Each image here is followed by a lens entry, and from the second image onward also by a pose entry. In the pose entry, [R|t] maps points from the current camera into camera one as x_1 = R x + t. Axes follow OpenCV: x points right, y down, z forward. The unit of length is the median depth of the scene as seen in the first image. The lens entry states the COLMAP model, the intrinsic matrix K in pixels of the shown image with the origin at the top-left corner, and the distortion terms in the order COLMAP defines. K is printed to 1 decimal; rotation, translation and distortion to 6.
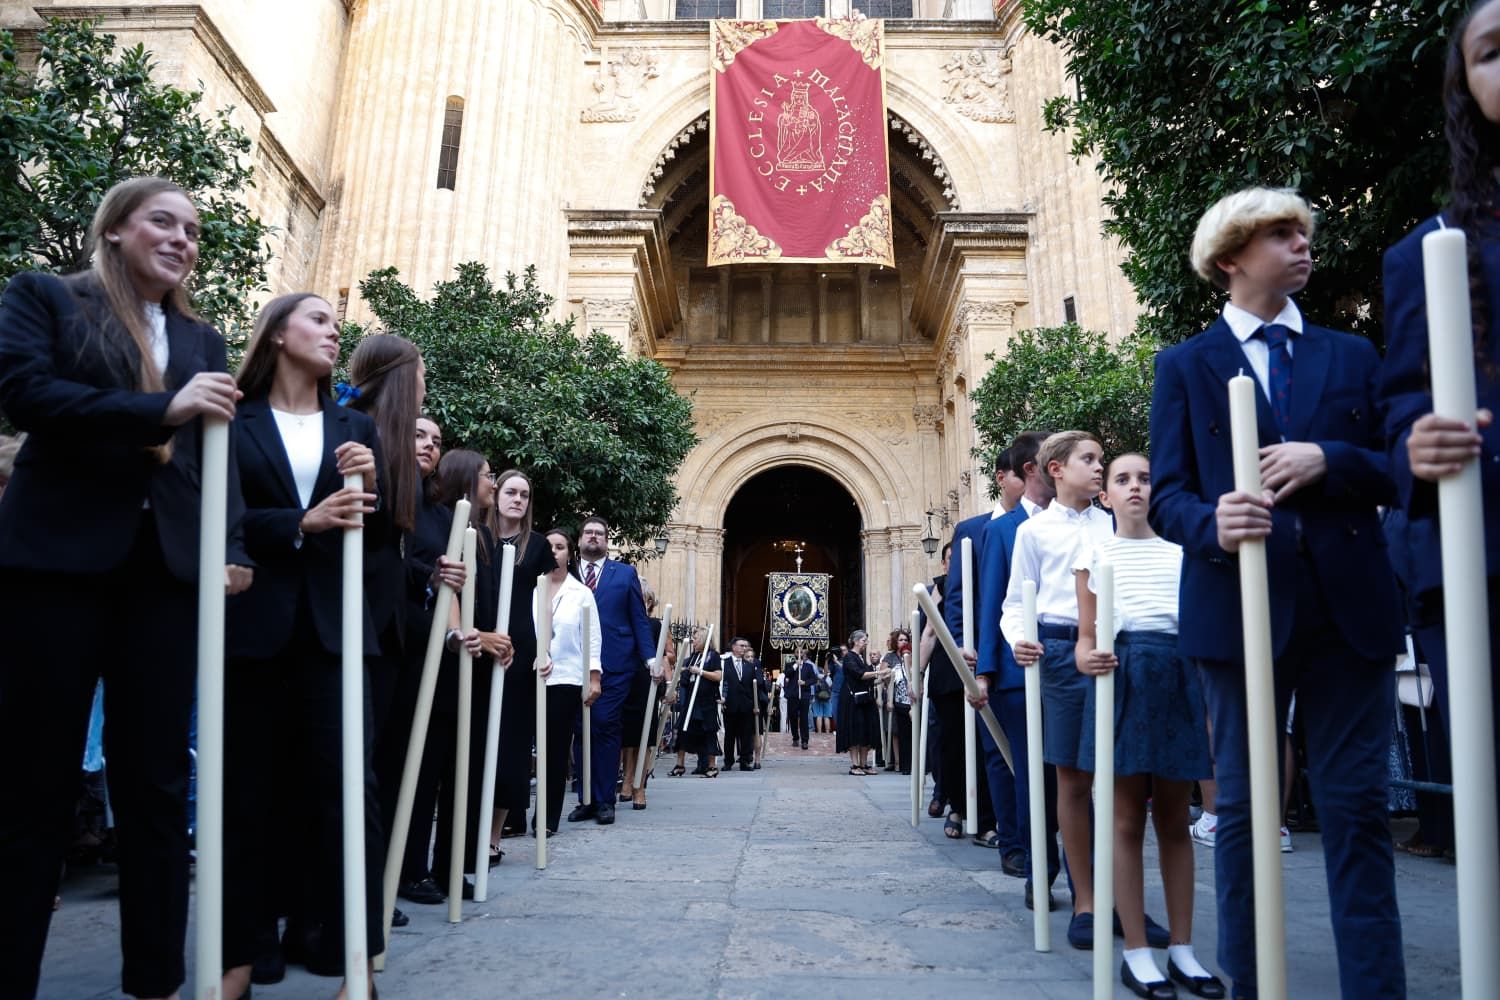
lens RADIAL K [[1031.7, 0, 764.1], [0, 1031.7, 499.6], [0, 0, 1]] dist [-0.077432, 0.029800]
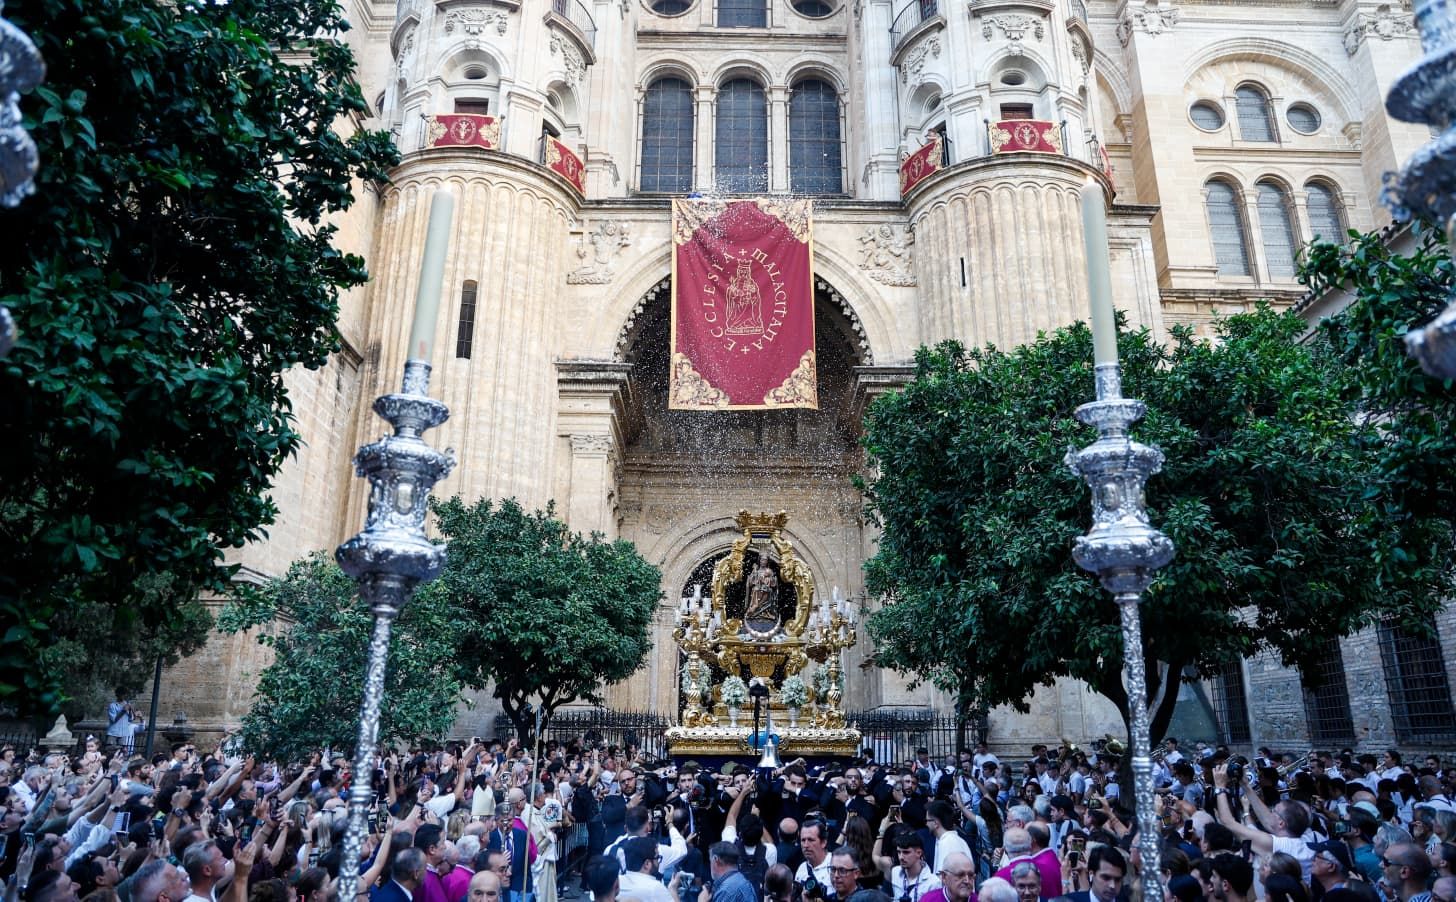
lens RADIAL K [[1028.9, 0, 742.6], [0, 1028.9, 422.8], [0, 0, 1]] dist [-0.071652, 0.026728]
pose [[0.999725, 0.000550, 0.023448, 0.004031], [0.000772, 0.998410, -0.056357, -0.133202], [-0.023441, 0.056359, 0.998135, -0.240403]]
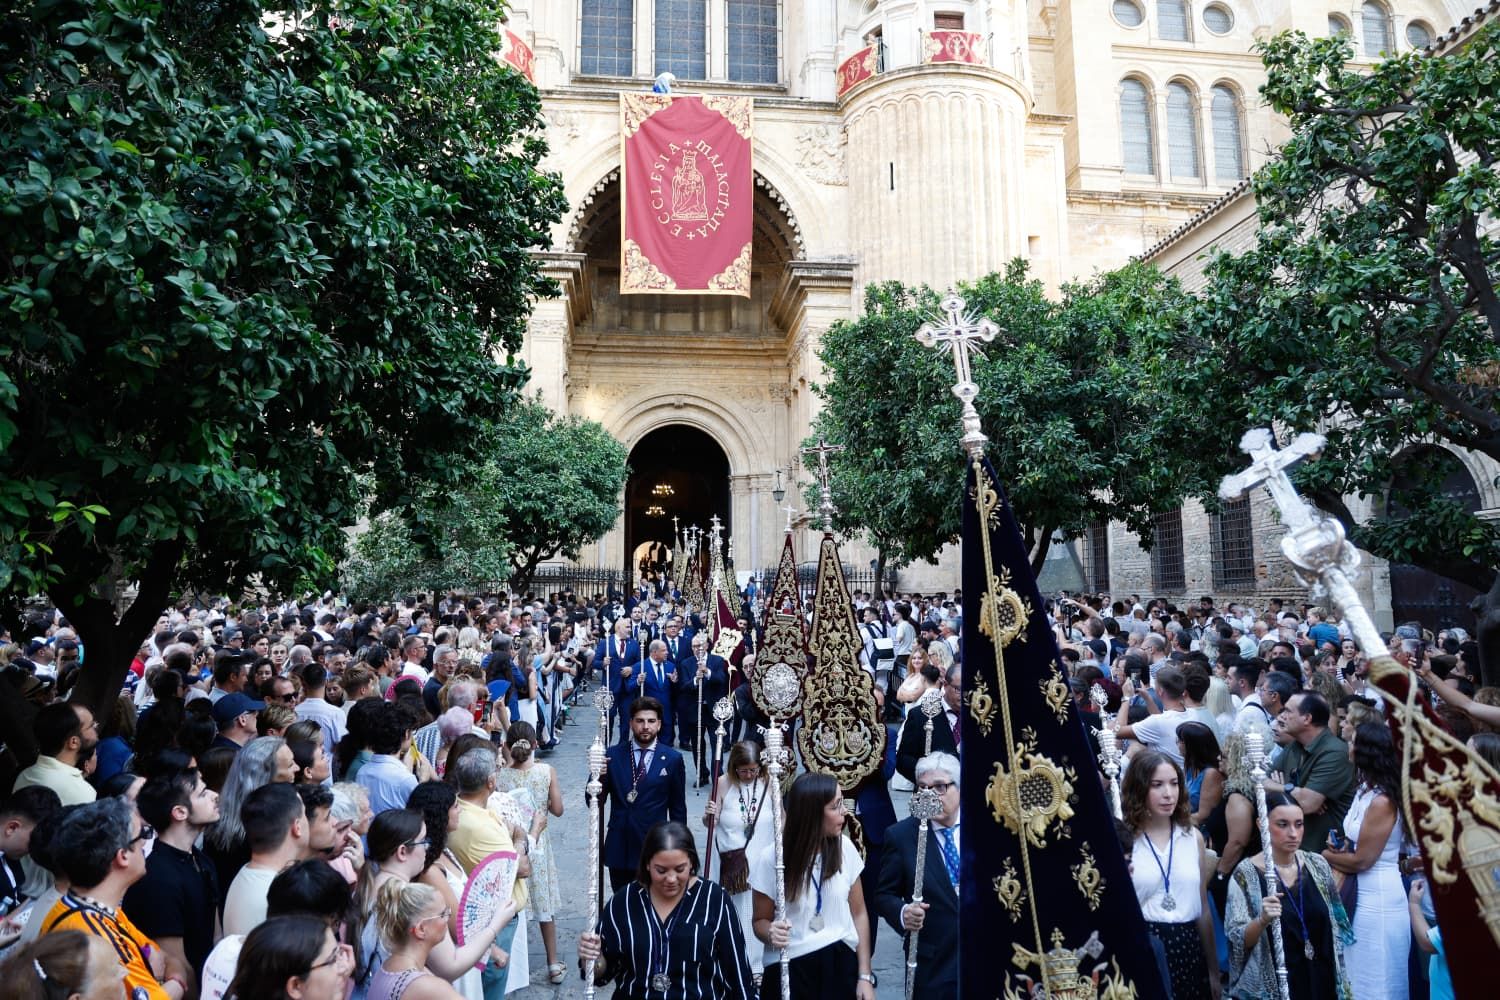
lens RADIAL K [[1031.7, 0, 746.7], [0, 1031.7, 493.6], [0, 0, 1]] dist [-0.077432, 0.029800]
pose [[0.993055, -0.000280, 0.117653, -0.046783], [-0.016628, 0.989626, 0.142701, -0.158565], [-0.116472, -0.143667, 0.982748, -0.375527]]
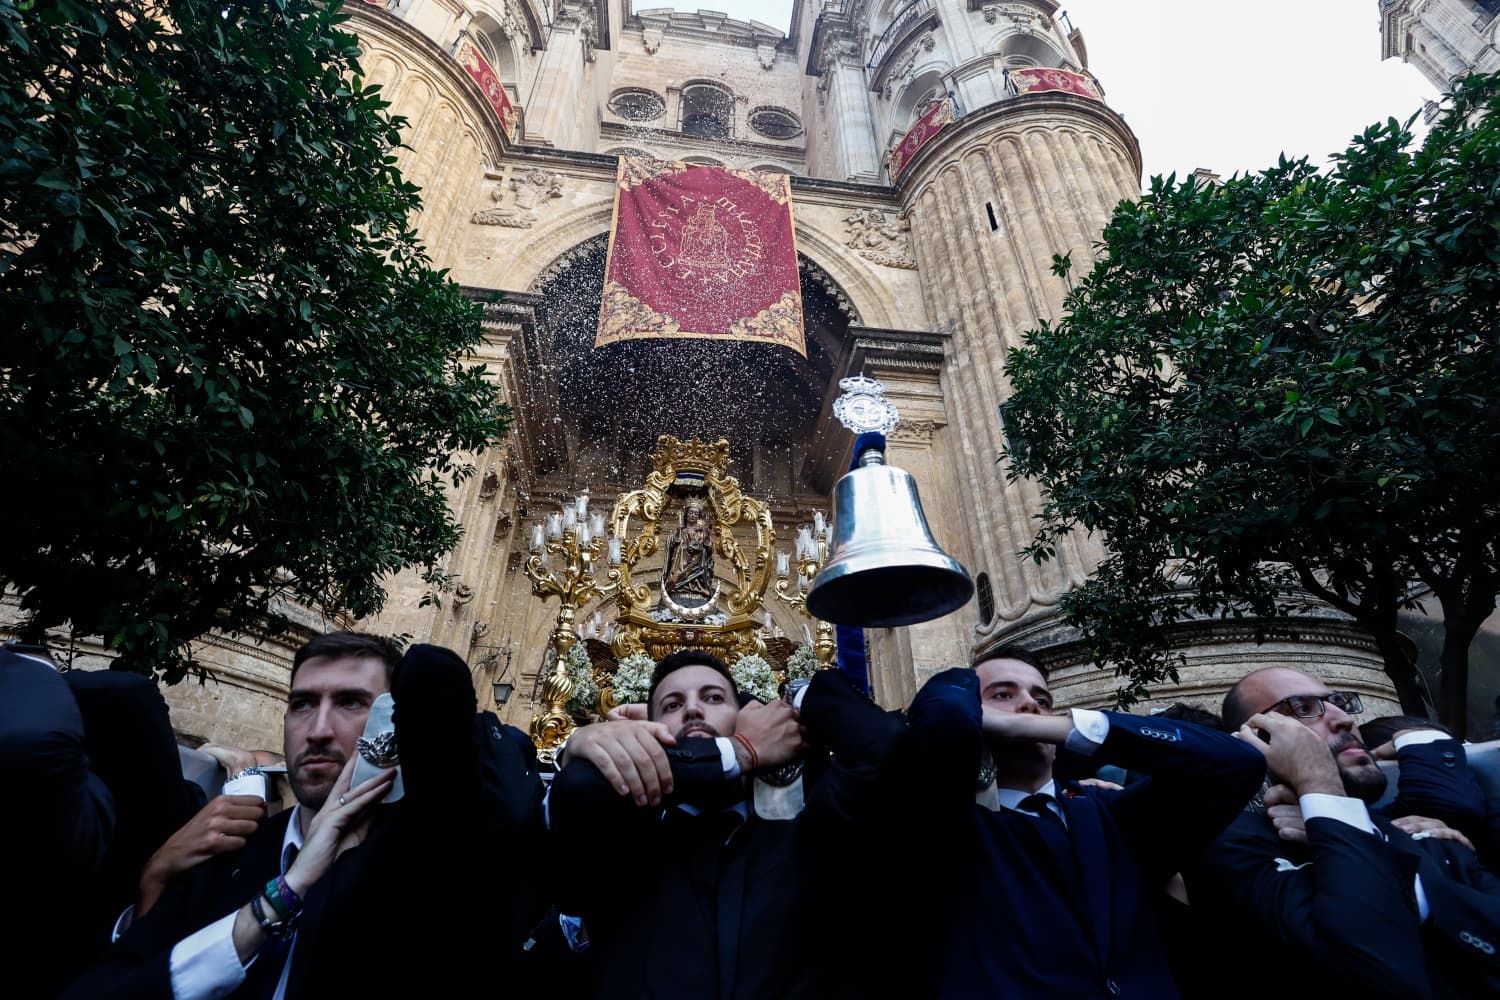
lens RADIAL K [[679.5, 0, 748.0], [0, 679.5, 507.9], [0, 0, 1]] dist [0.000702, -0.000532]
pose [[0.989830, 0.066492, 0.125758, 0.011591], [-0.026822, 0.955416, -0.294041, 0.058872], [-0.139703, 0.287678, 0.947483, 0.453360]]
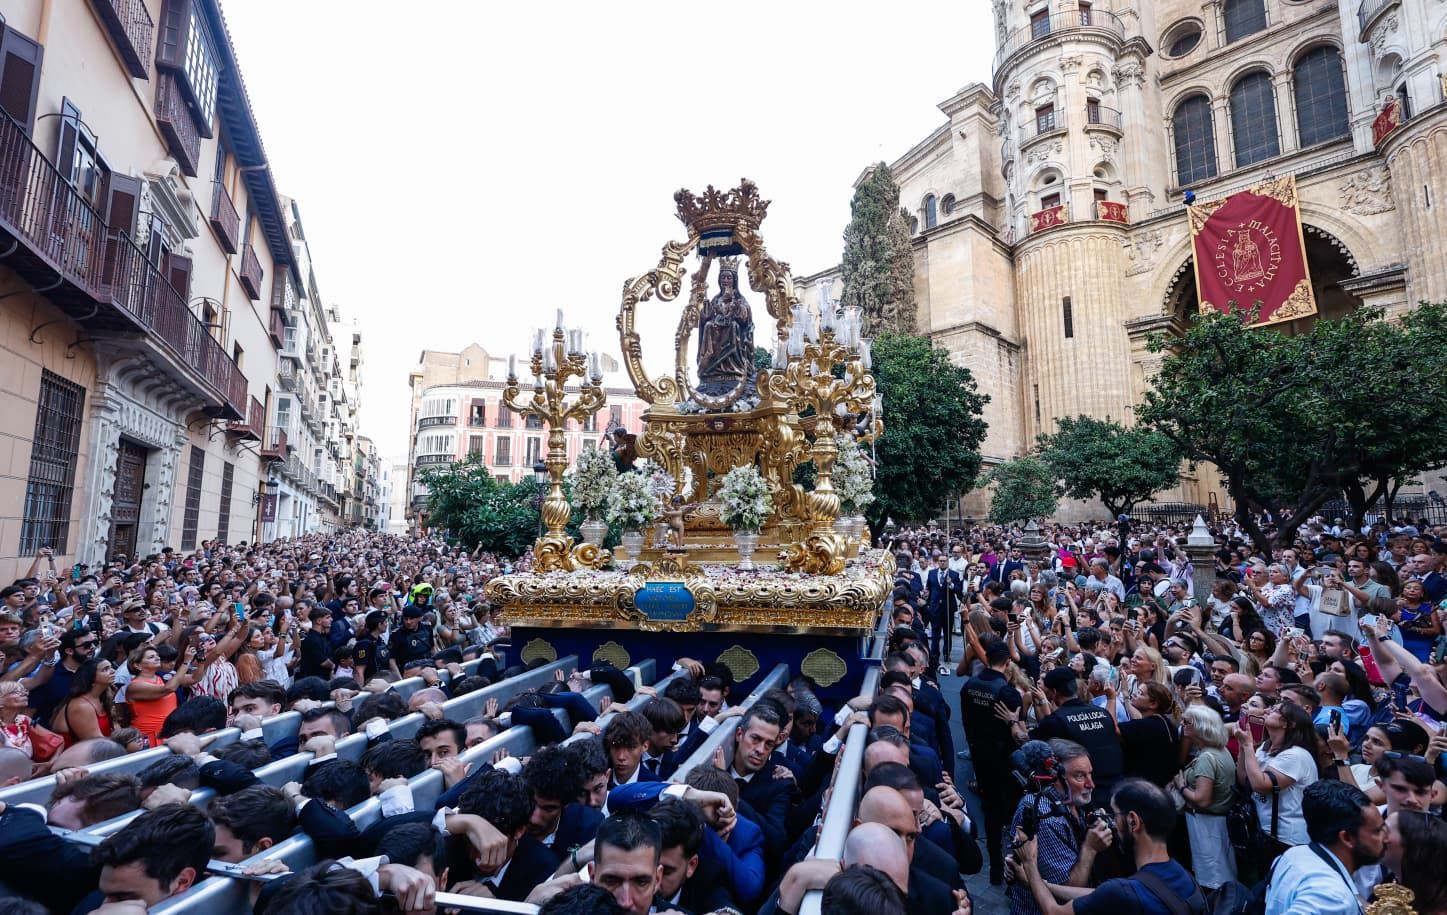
lens RADIAL K [[681.3, 0, 721.7], [0, 681.3, 451.0], [0, 0, 1]] dist [-0.002309, -0.001468]
pose [[0.688143, -0.105165, -0.717913, 0.242771], [0.191181, 0.980756, 0.039585, -0.227663], [0.699935, -0.164491, 0.695006, -0.724377]]
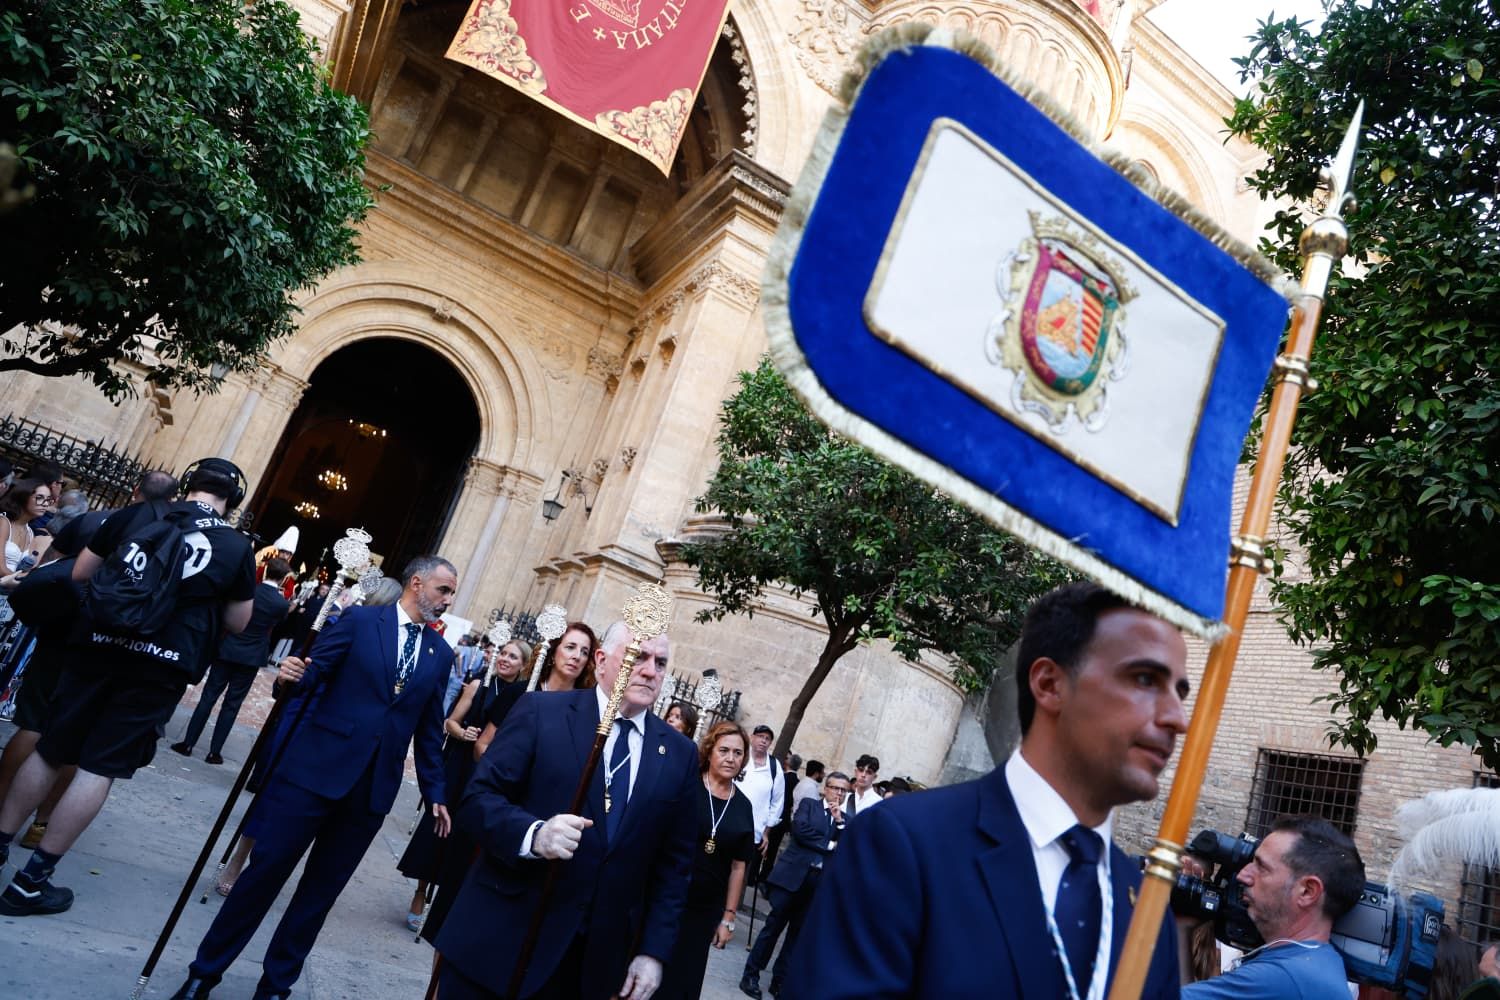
lens RADIAL K [[1031.7, 0, 769.2], [0, 1031.7, 510.3], [0, 0, 1]] dist [-0.077432, 0.029800]
pose [[0.828522, 0.382005, 0.409418, -0.031538], [-0.404383, 0.913942, -0.034416, 0.002724], [-0.387331, -0.137047, 0.911698, 0.185742]]
